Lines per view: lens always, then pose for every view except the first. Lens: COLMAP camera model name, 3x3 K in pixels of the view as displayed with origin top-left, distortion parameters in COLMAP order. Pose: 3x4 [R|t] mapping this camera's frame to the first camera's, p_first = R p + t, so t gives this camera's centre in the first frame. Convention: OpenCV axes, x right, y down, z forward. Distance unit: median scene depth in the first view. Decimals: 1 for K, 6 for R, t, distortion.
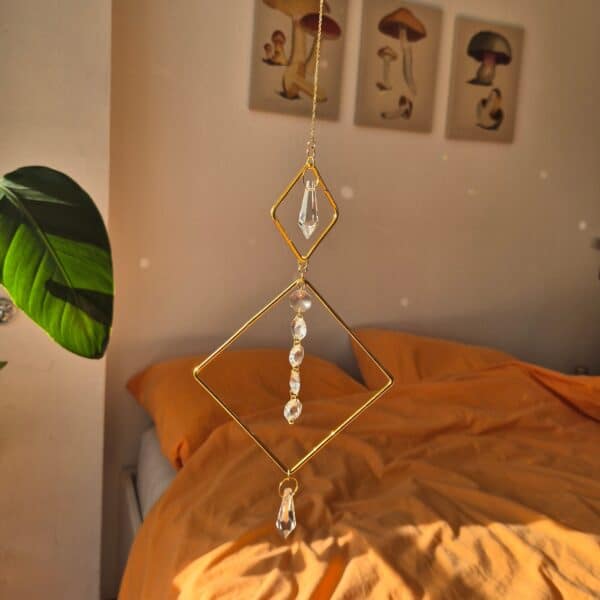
lens RADIAL K [[503.8, 0, 299.0], [0, 503.8, 275.4], [0, 0, 1]] dist [0.066026, -0.097696]
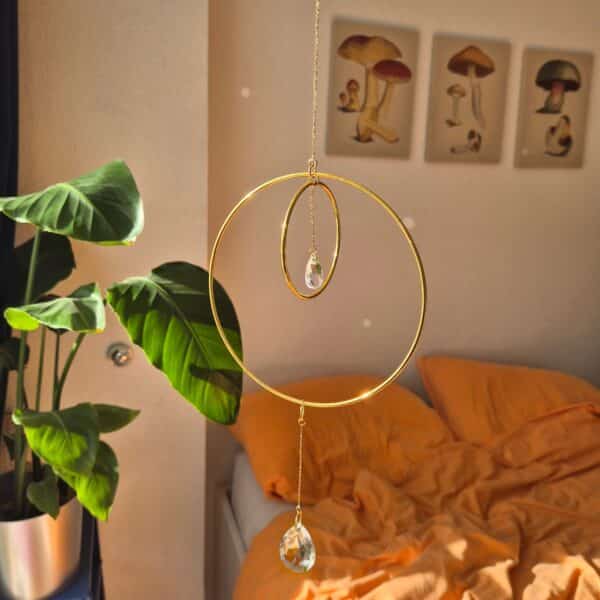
lens RADIAL K [[509.8, 0, 297.2], [0, 509.8, 275.4], [0, 0, 1]] dist [0.007579, -0.012415]
pose [[0.995430, -0.015499, -0.094228, -0.127733], [0.017559, 0.999624, 0.021068, -0.204843], [0.093866, -0.022626, 0.995328, -0.159597]]
